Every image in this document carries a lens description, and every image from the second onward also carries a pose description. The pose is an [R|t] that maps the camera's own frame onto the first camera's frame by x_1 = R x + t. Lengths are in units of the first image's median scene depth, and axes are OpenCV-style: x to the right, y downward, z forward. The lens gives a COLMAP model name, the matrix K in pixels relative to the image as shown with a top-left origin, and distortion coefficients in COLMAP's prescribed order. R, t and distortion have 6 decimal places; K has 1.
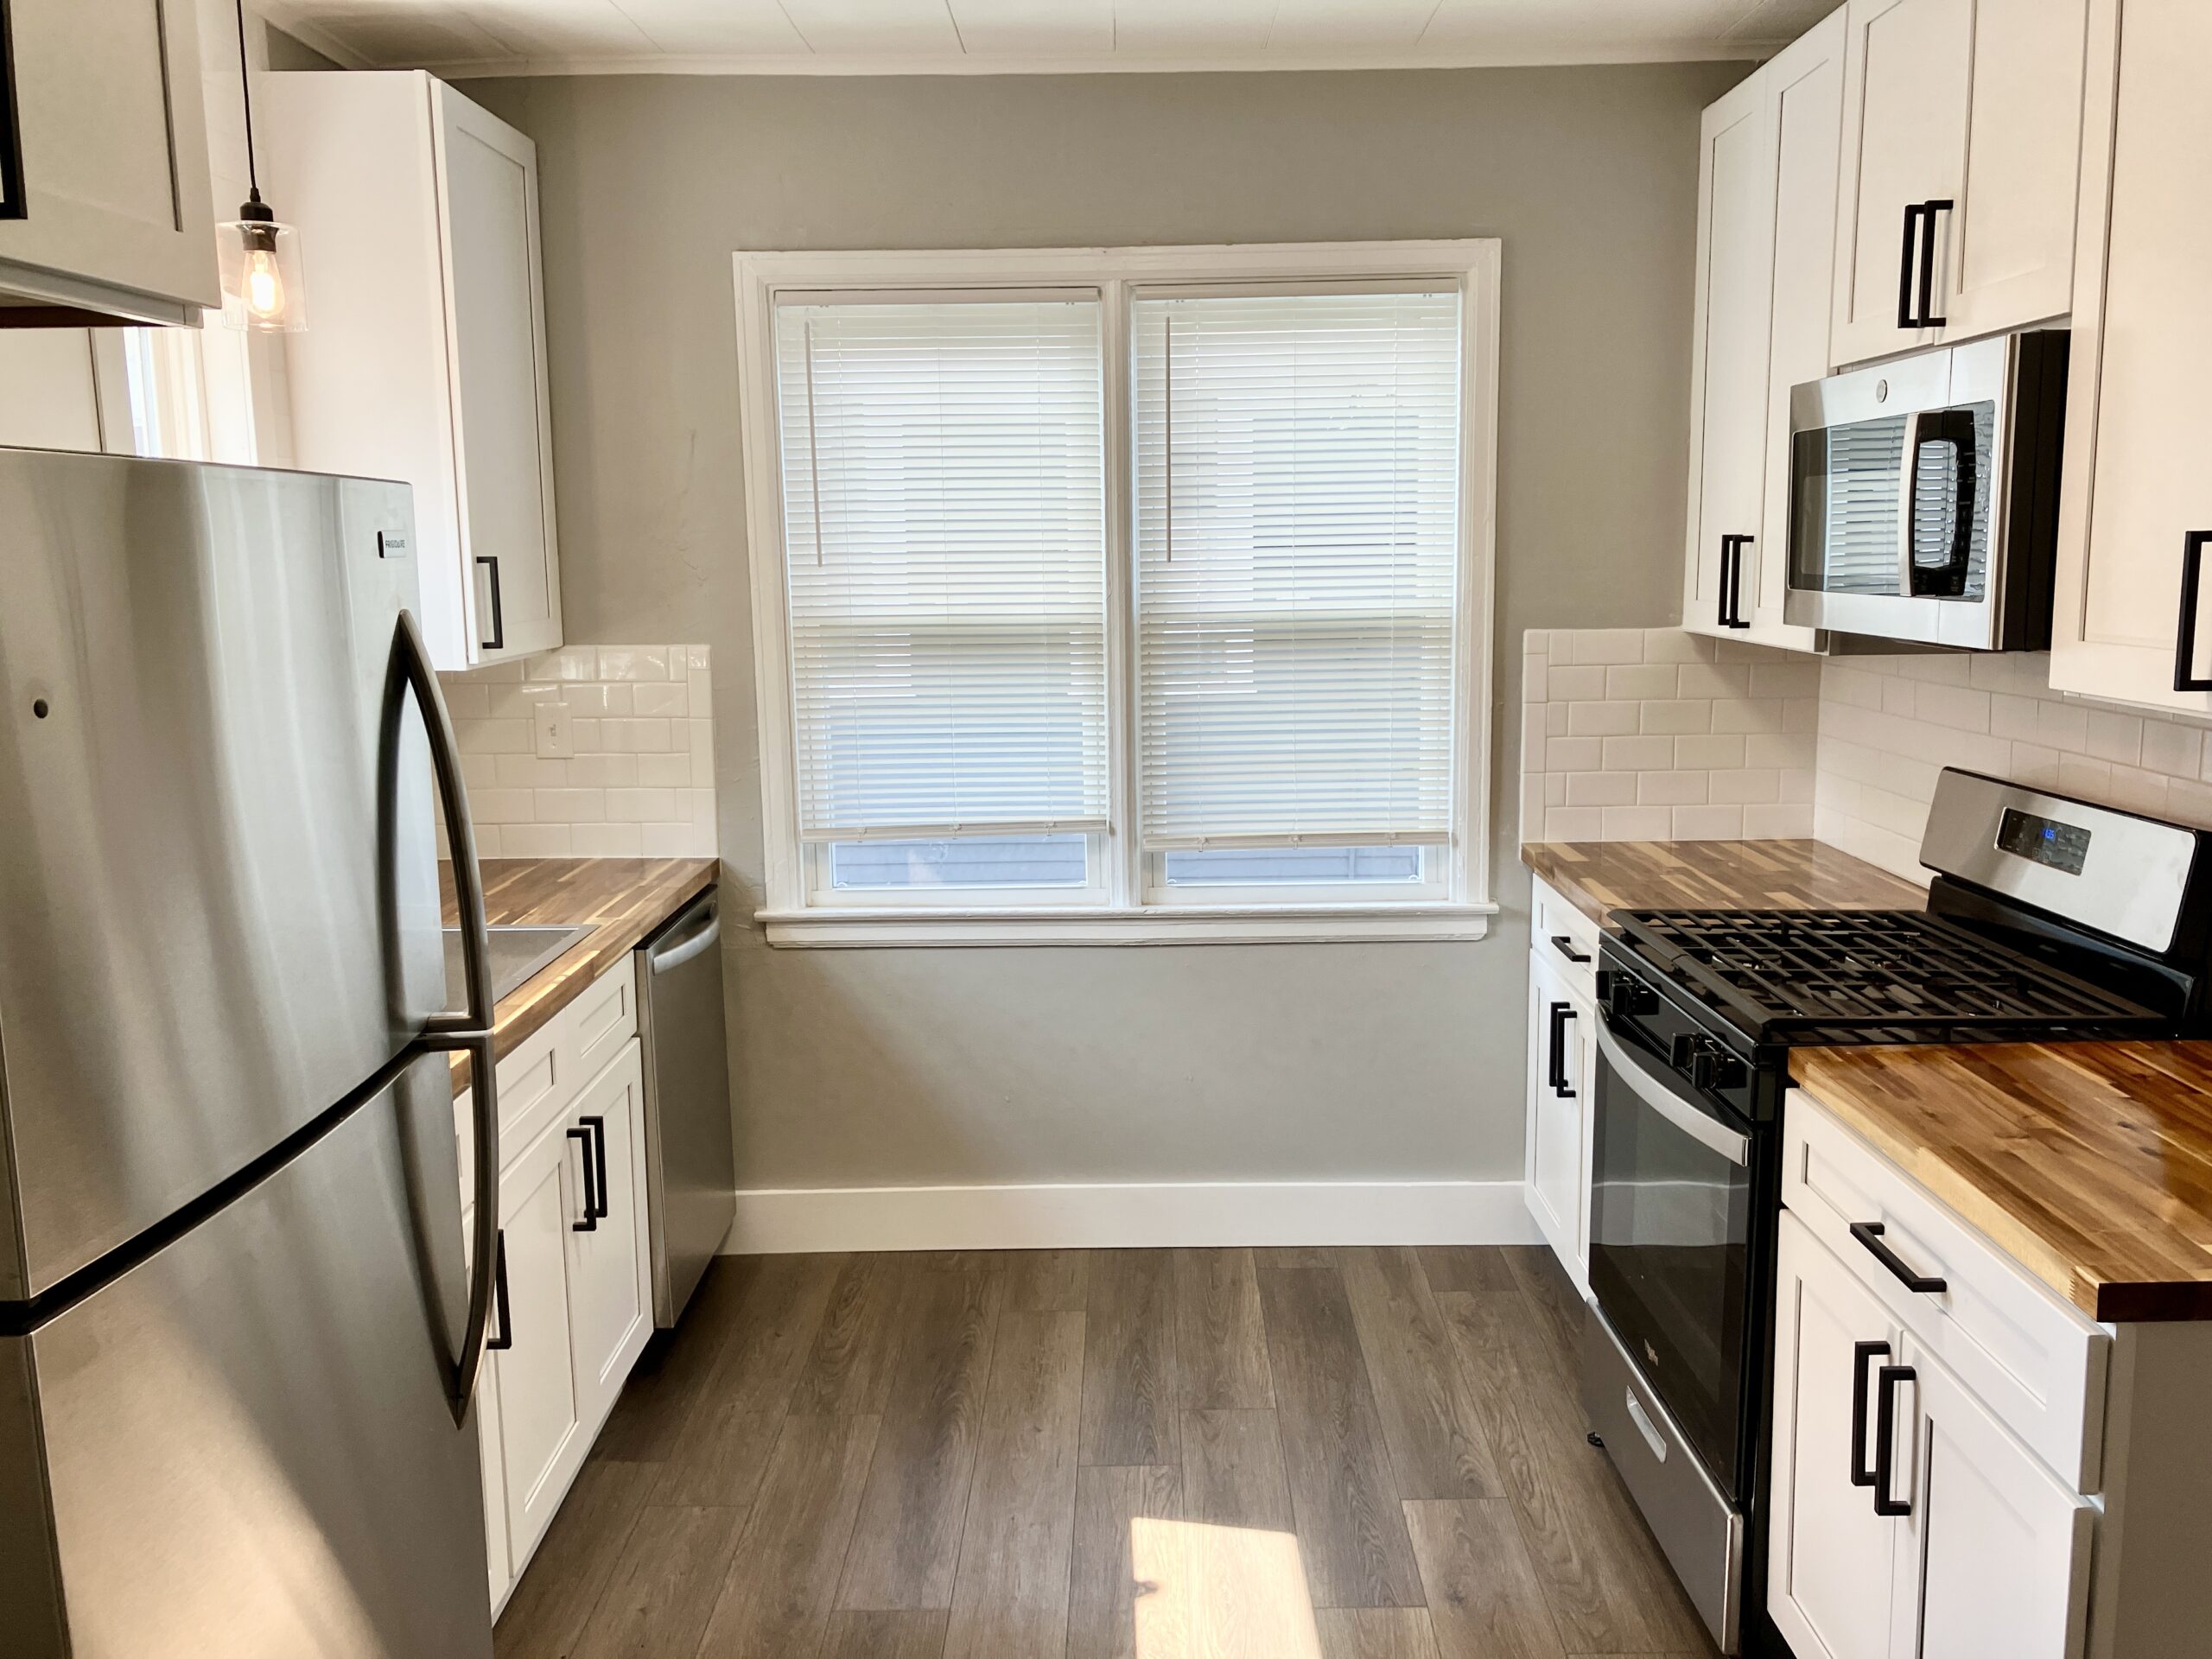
lens RADIAL K [[1788.1, 0, 1106.3], [0, 1788.1, 817.4], [0, 0, 1]] dist [0.001987, -0.011918]
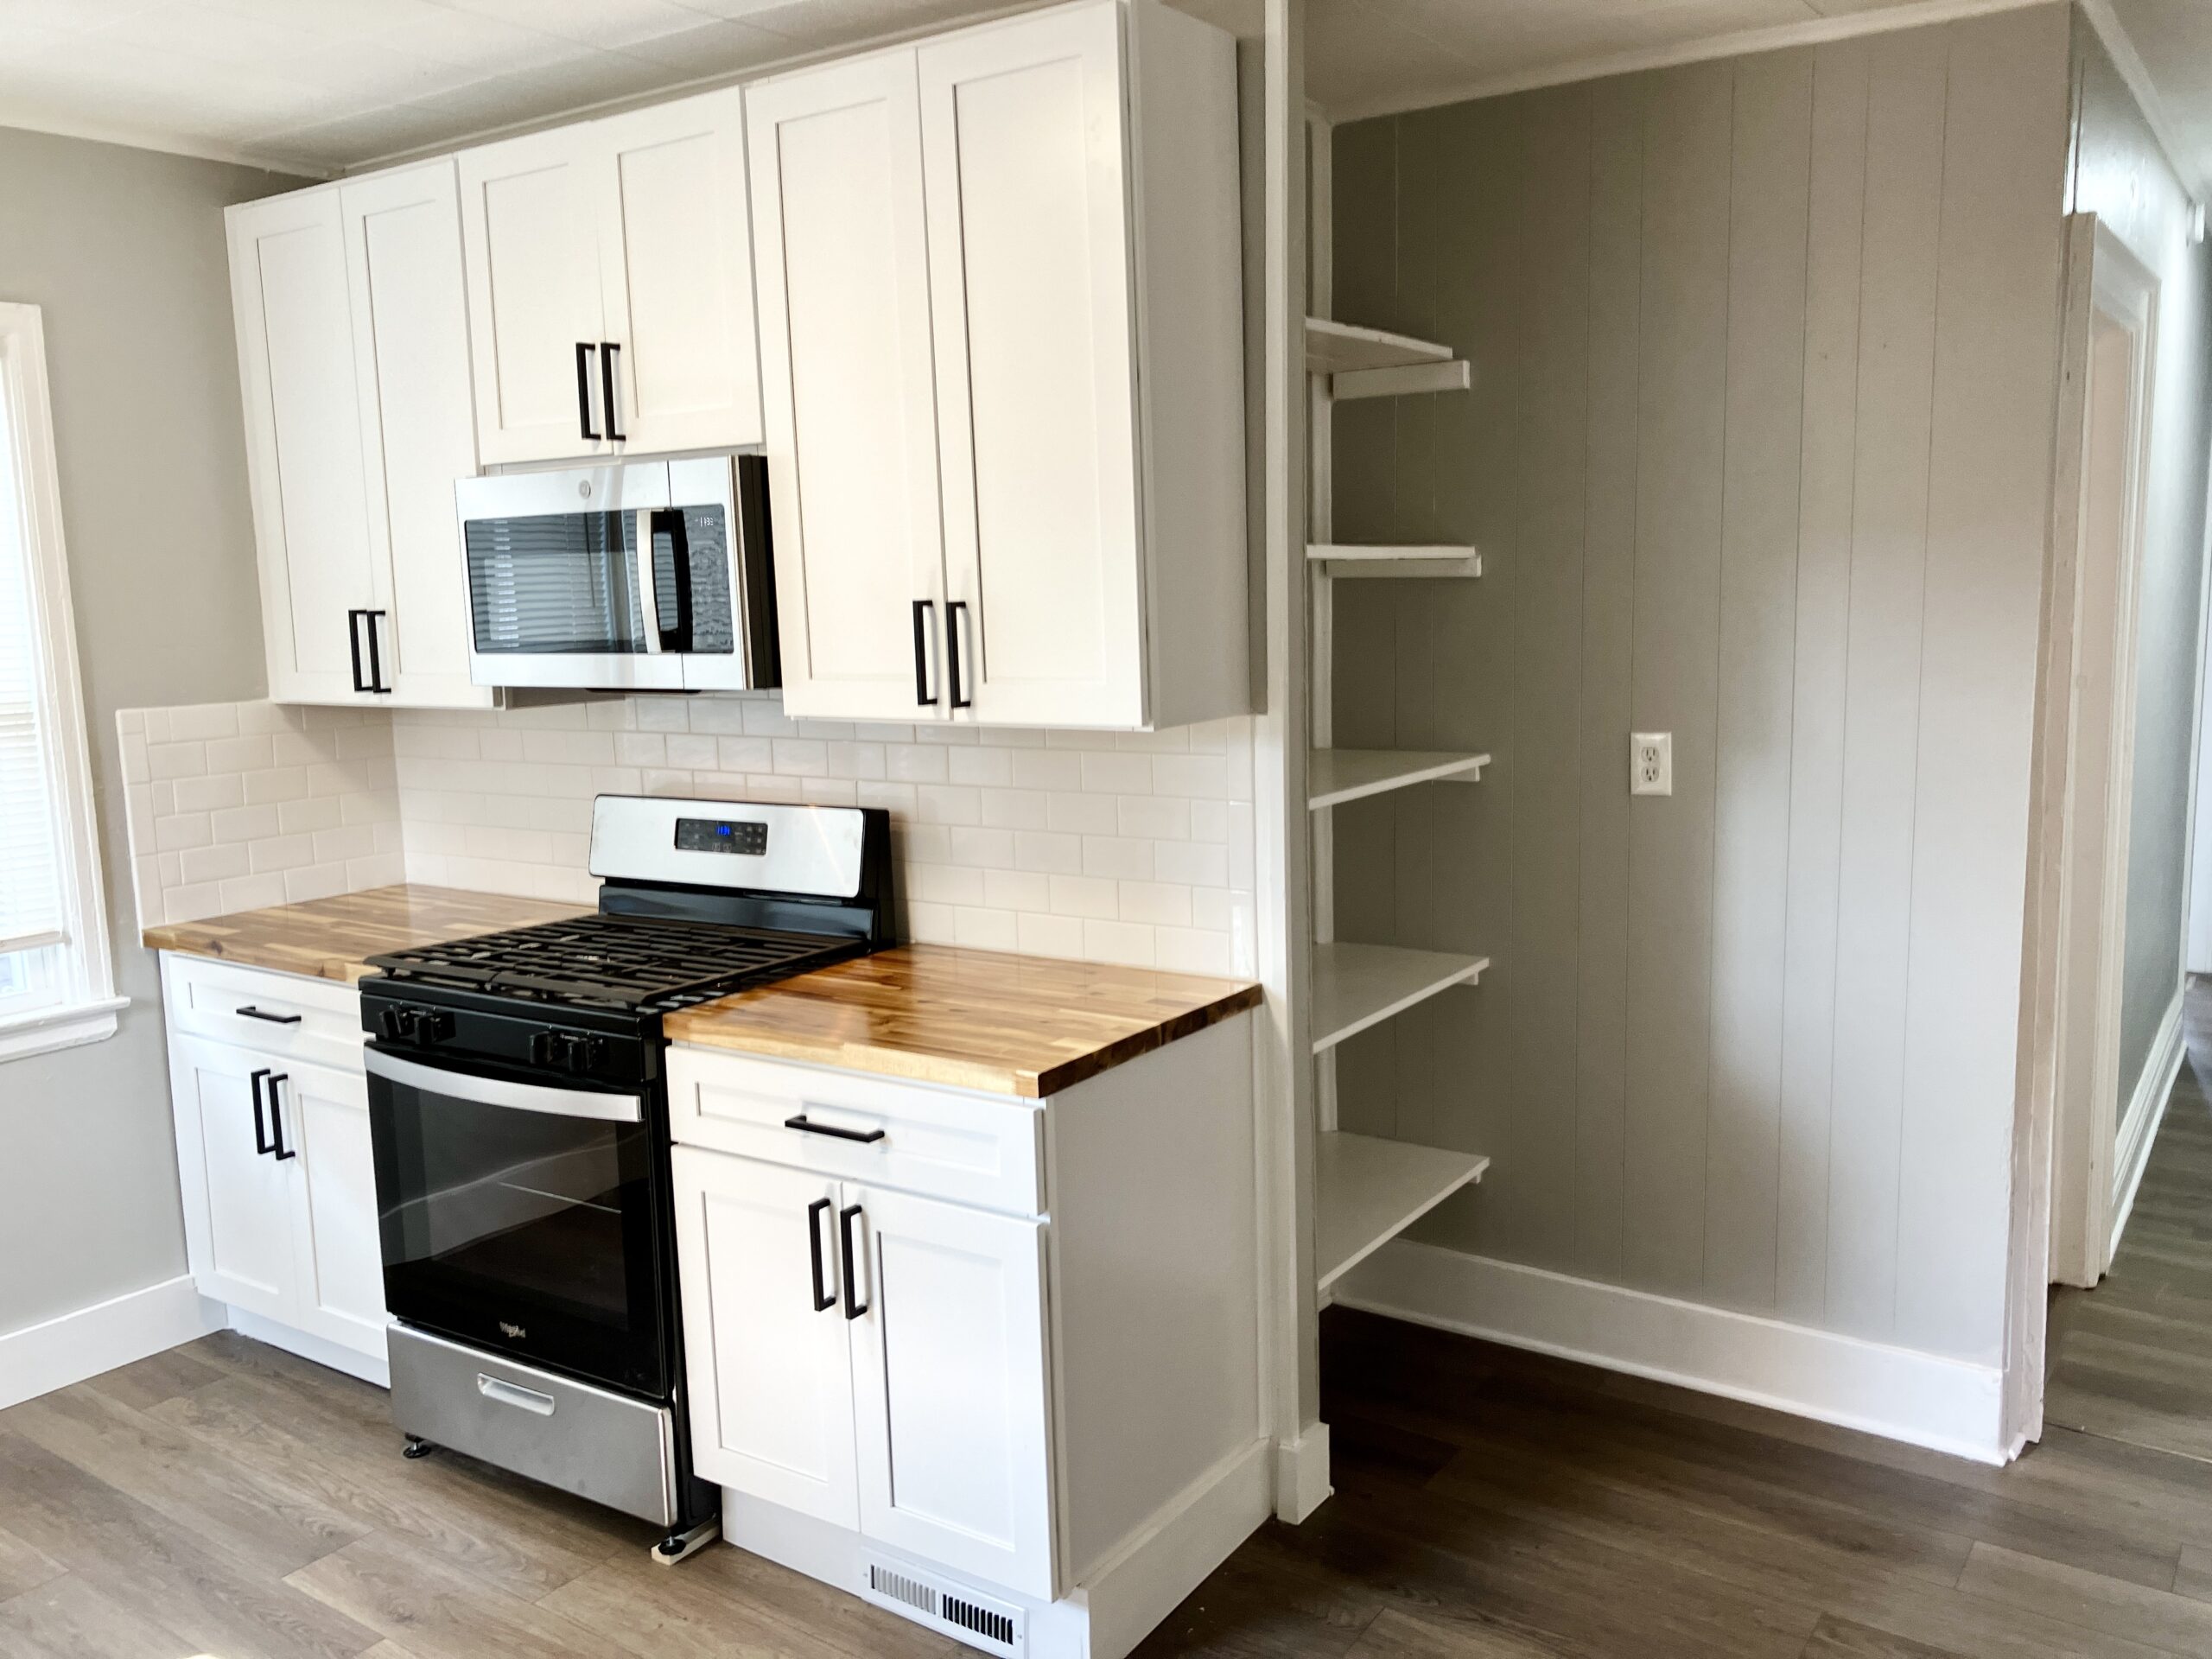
lens RADIAL K [[1788.1, 0, 1114.0], [0, 1788.1, 828.1], [0, 0, 1]] dist [0.001987, -0.011918]
pose [[0.558626, -0.114303, 0.821506, -0.309752], [0.144319, 0.988745, 0.039435, -0.002453], [-0.816768, 0.096530, 0.568834, 0.015502]]
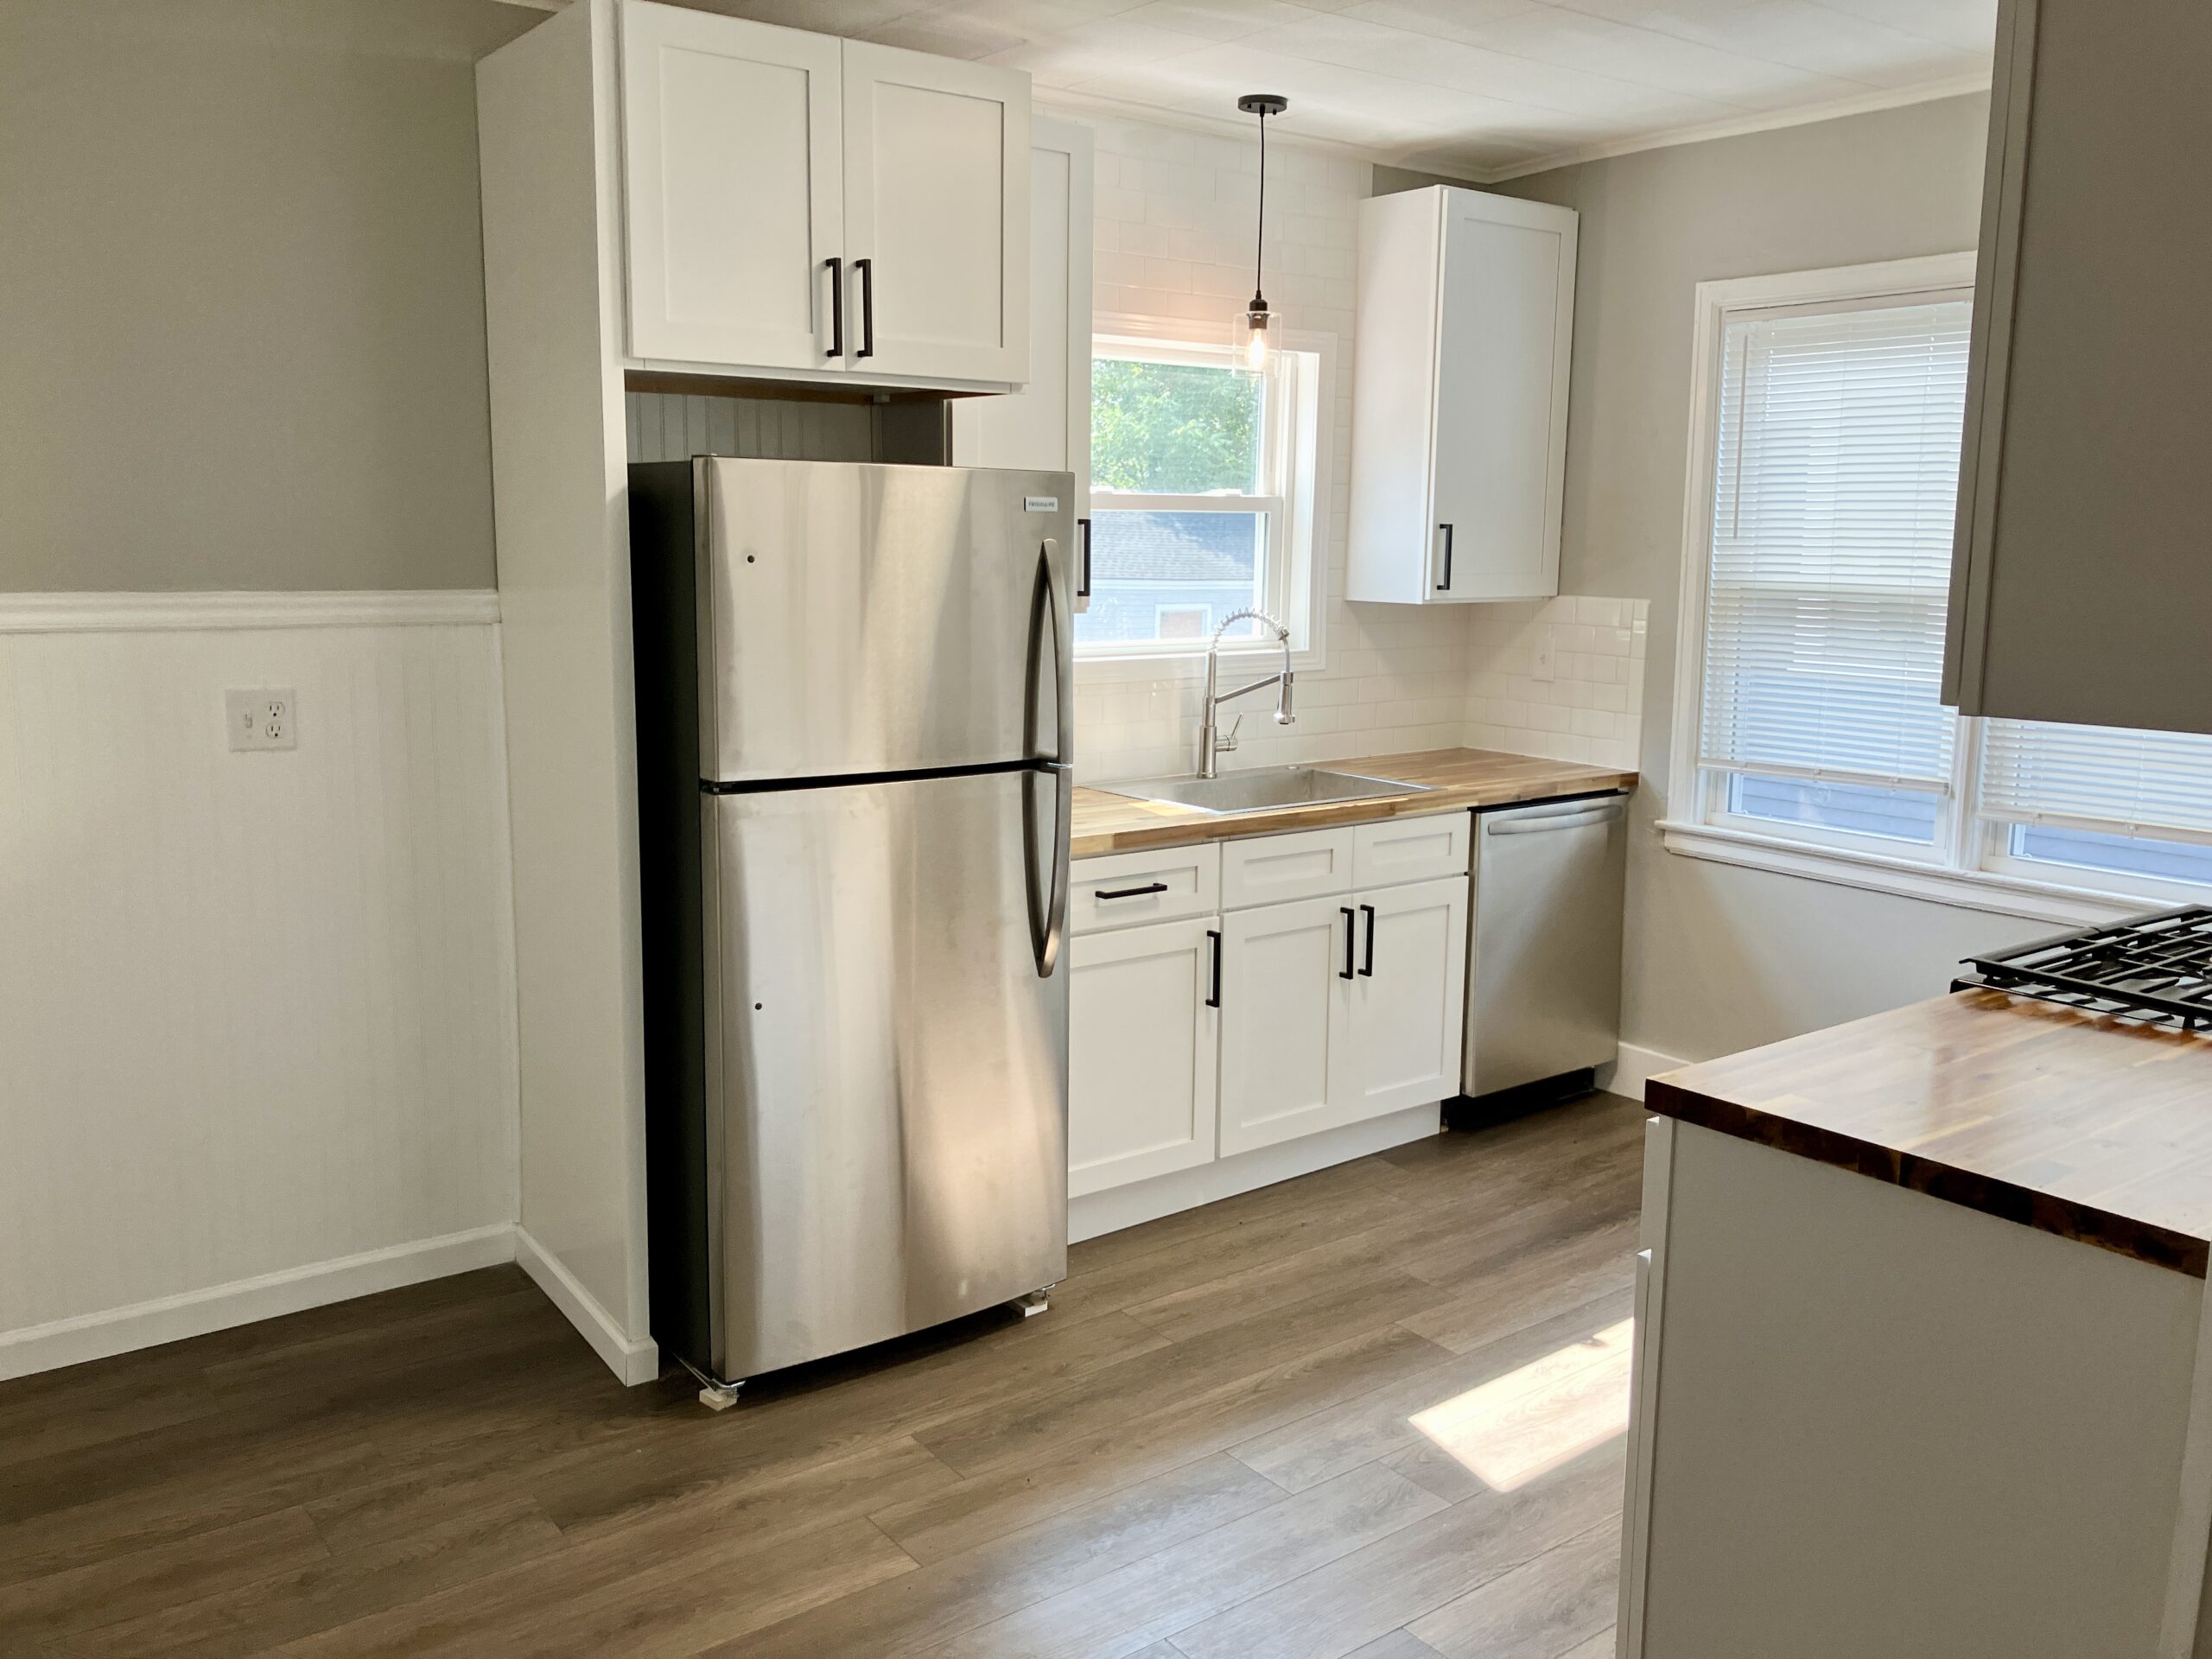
lens RADIAL K [[1788.1, 0, 1104.2], [0, 1788.1, 832.2], [0, 0, 1]] dist [0.001987, -0.011918]
pose [[0.598117, 0.152806, -0.786706, 0.633425], [-0.140762, 0.986424, 0.084579, 0.012471], [0.788950, 0.060150, 0.611506, -0.059228]]
